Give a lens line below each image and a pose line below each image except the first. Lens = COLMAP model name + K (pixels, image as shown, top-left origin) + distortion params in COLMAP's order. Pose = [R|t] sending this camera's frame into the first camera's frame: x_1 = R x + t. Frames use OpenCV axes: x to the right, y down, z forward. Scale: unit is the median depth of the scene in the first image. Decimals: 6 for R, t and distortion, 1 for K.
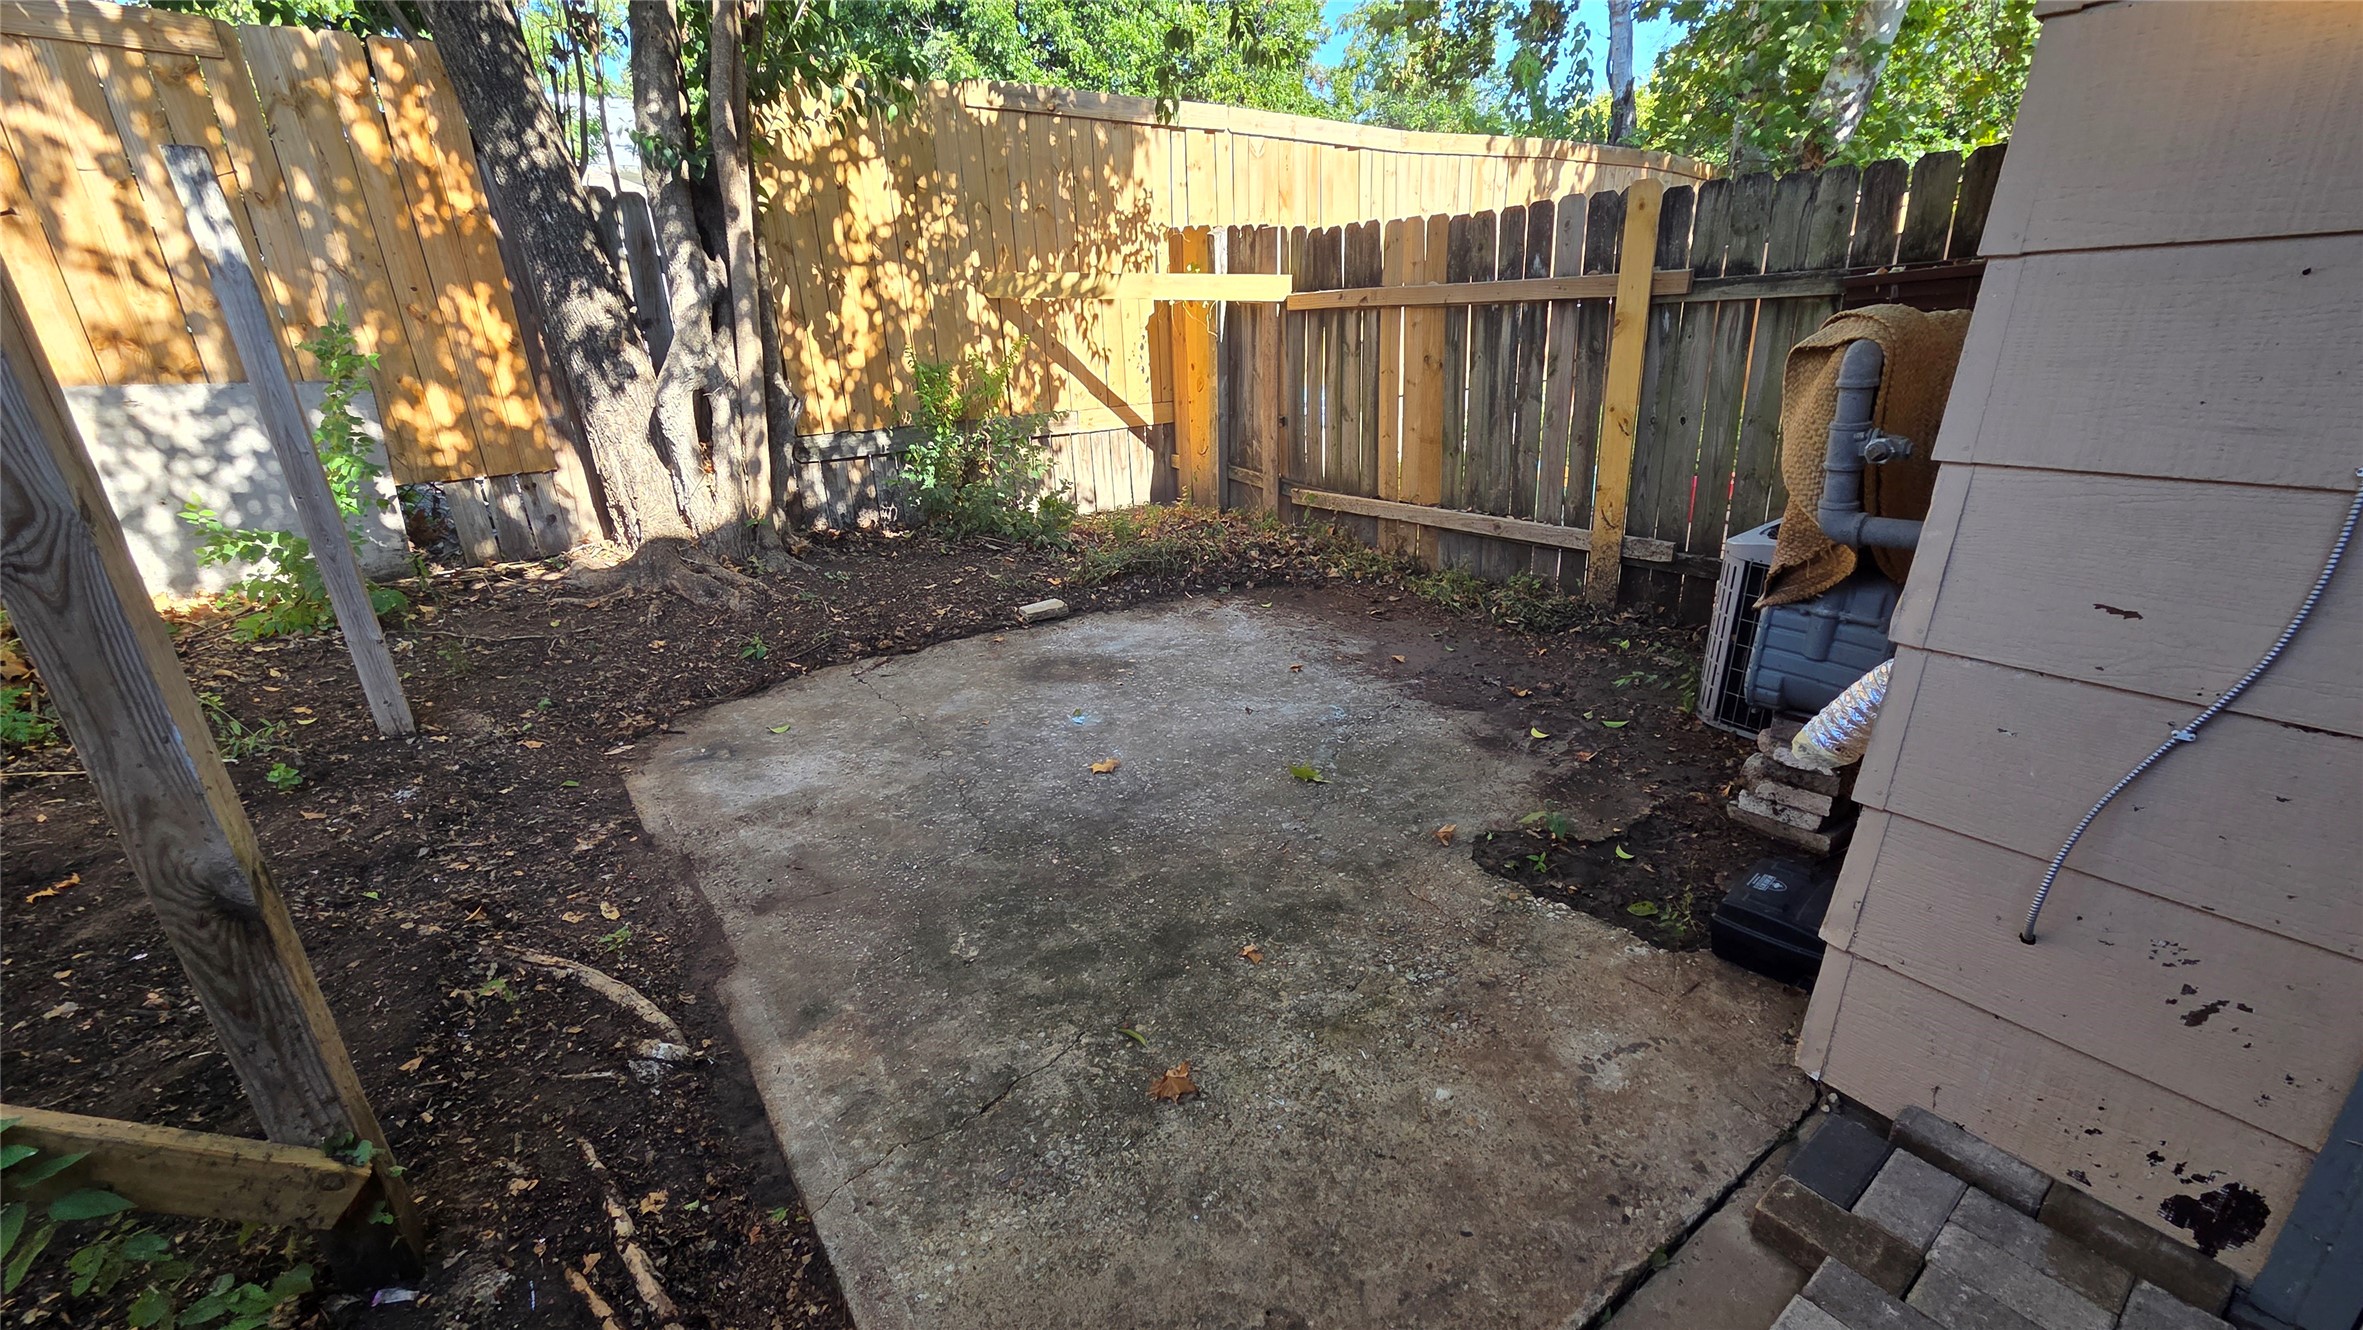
lens RADIAL K [[965.9, 0, 1185.0], [0, 965.9, 669.6], [0, 0, 1]] dist [-0.002602, -0.000342]
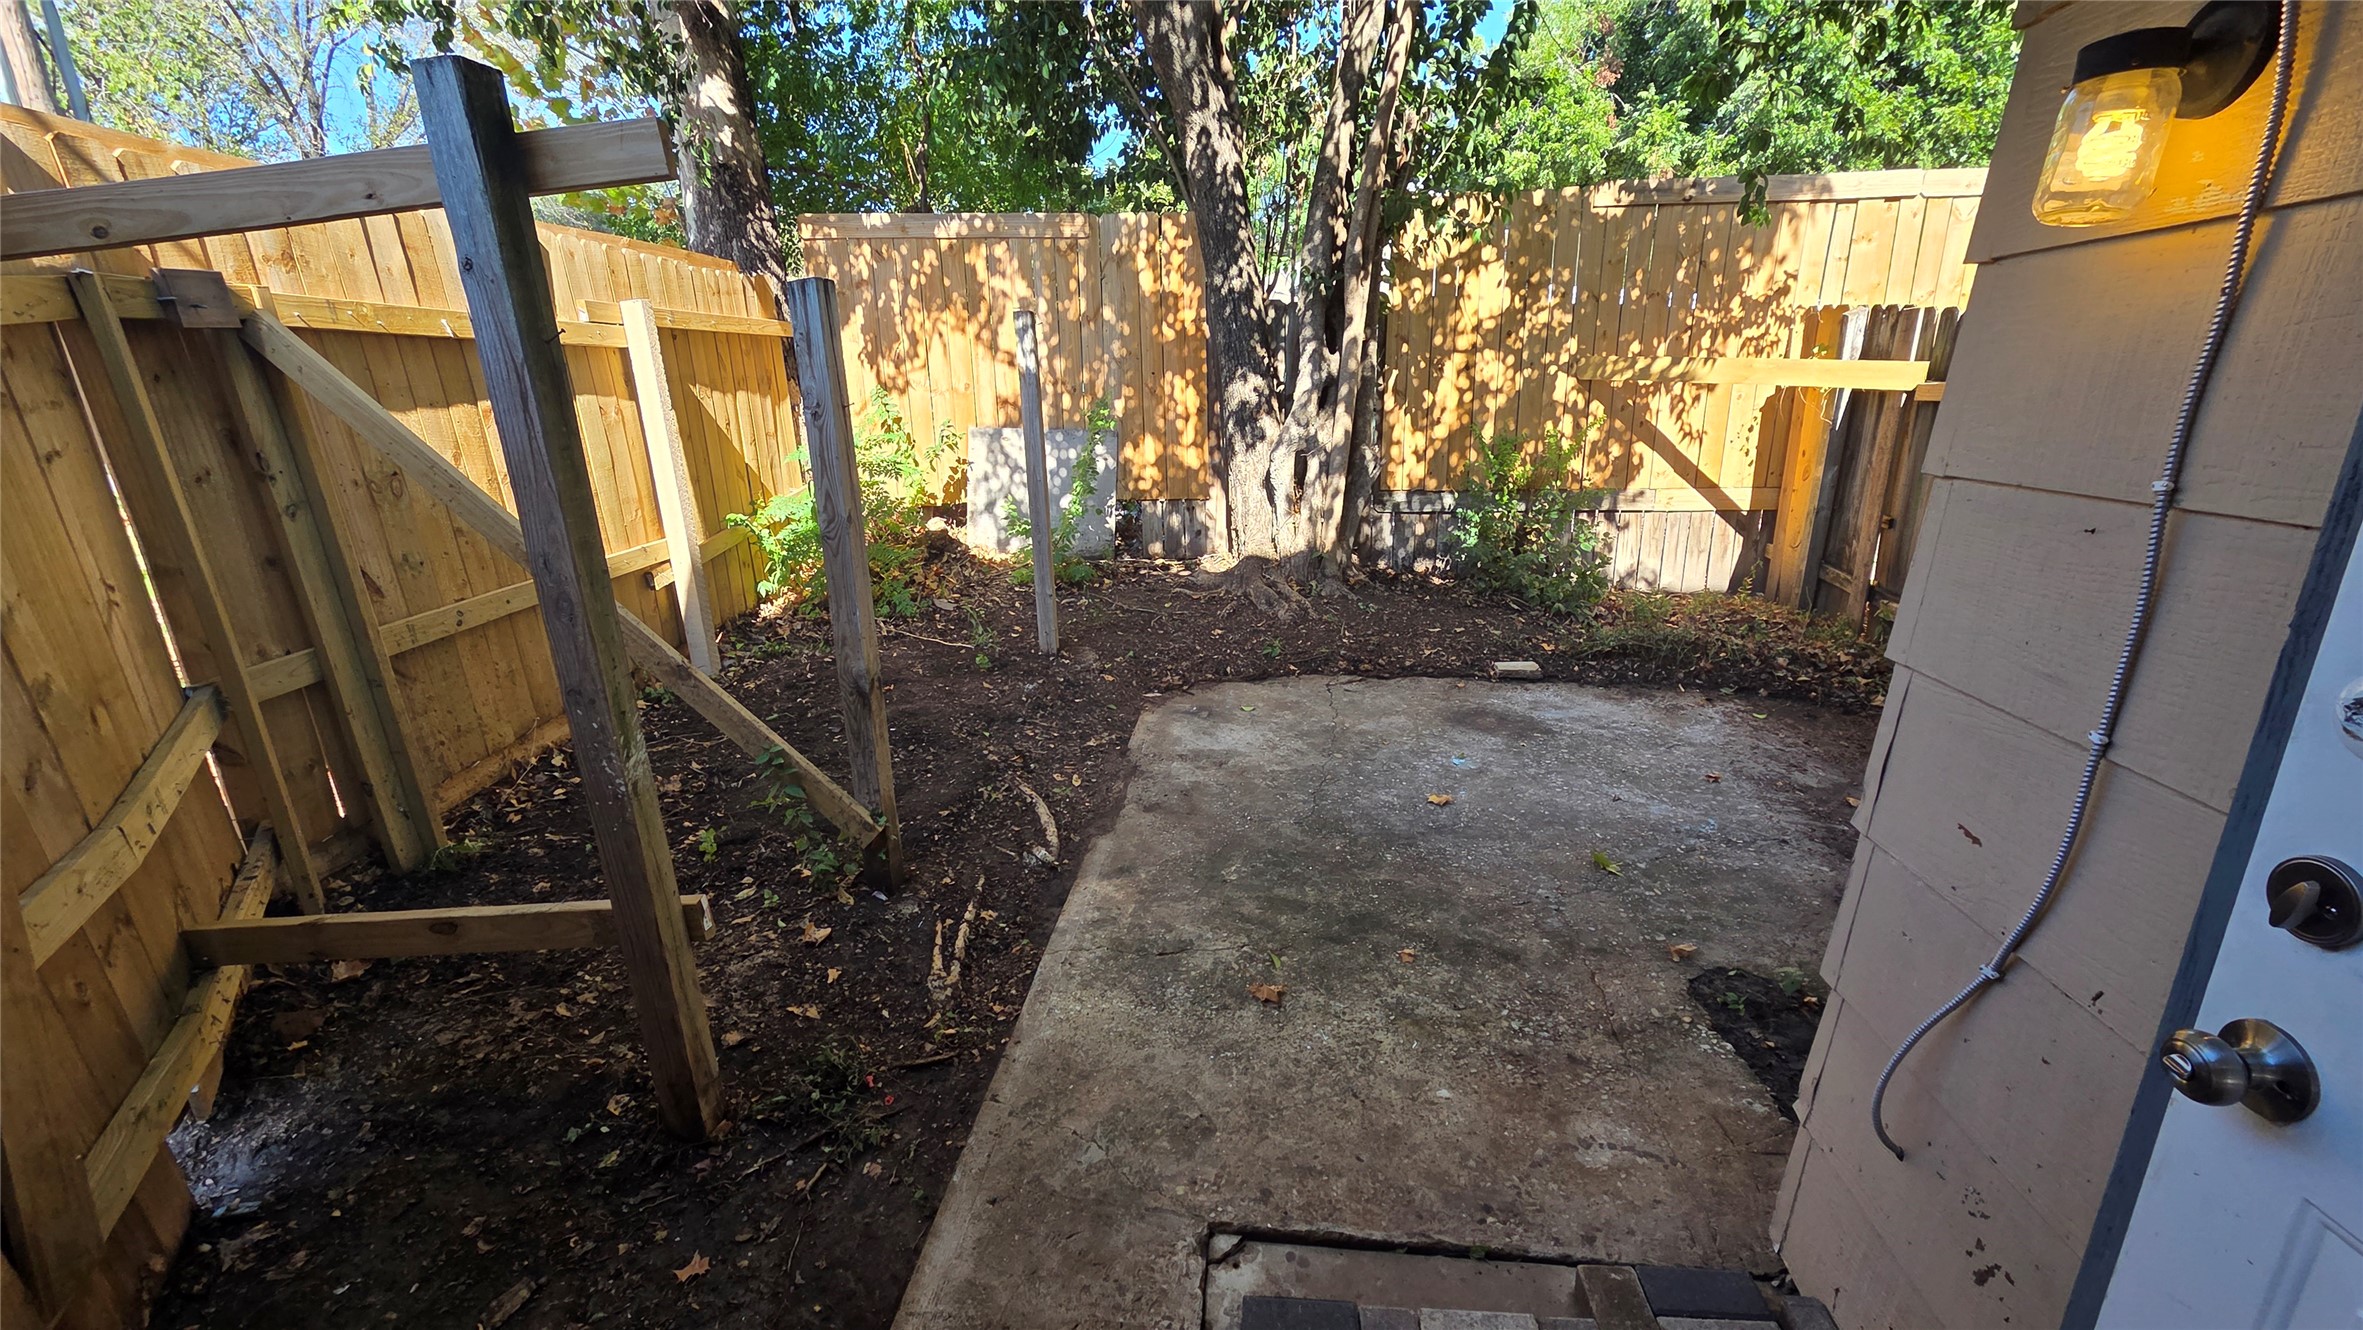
lens RADIAL K [[965.9, 0, 1181.8], [0, 965.9, 665.0], [0, 0, 1]] dist [-0.002602, -0.000342]
pose [[0.749198, 0.207081, -0.629142, 0.270424], [-0.234829, 0.971212, 0.040033, -0.022784], [0.619320, 0.117747, 0.776259, -0.086526]]
